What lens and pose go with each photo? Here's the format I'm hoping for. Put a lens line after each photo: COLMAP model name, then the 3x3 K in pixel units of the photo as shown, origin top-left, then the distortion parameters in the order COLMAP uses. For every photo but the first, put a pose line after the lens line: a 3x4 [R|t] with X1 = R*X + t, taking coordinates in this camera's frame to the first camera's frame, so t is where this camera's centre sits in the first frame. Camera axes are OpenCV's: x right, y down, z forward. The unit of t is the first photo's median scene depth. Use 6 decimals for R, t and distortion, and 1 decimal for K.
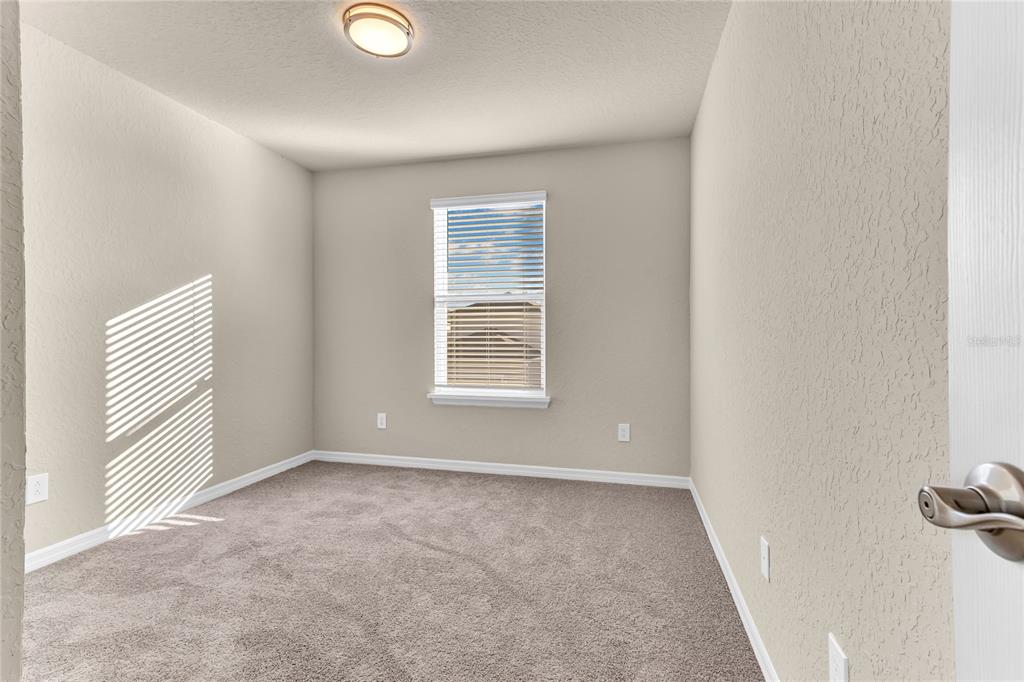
lens RADIAL K [[475.9, 0, 512.0], [0, 475.9, 341.0], [0, 0, 1]] dist [0.026543, 0.000206]
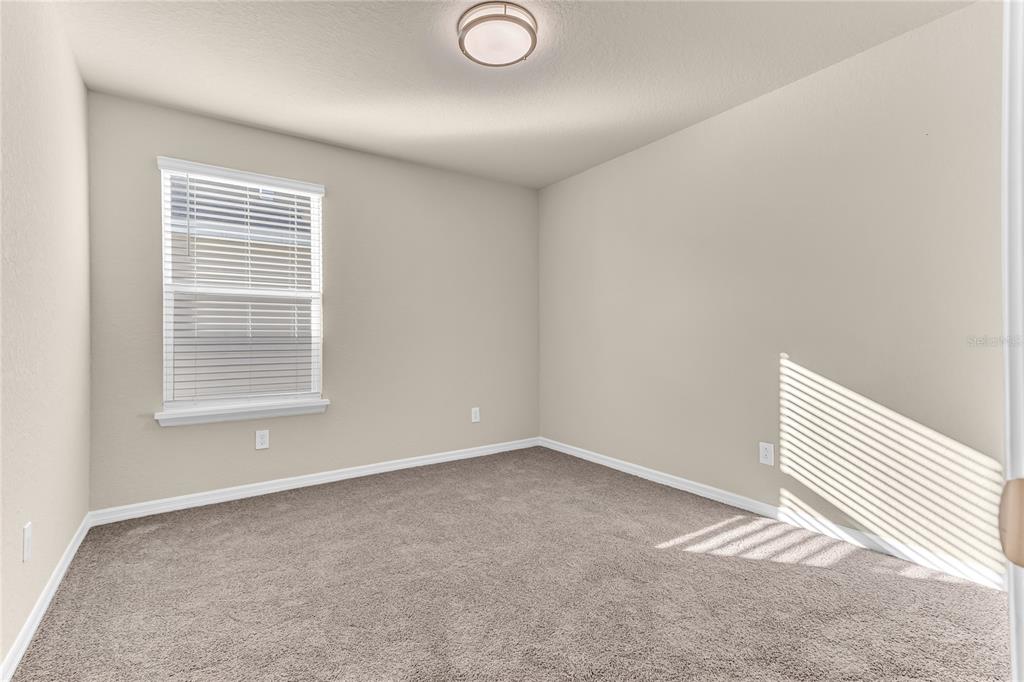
lens RADIAL K [[456.5, 0, 512.0], [0, 456.5, 341.0], [0, 0, 1]] dist [0.001656, 0.000446]
pose [[0.653410, -0.011640, 0.756915, -0.375462], [0.014046, 0.999896, 0.003251, 0.001417], [-0.756874, 0.008508, 0.653505, 0.109786]]
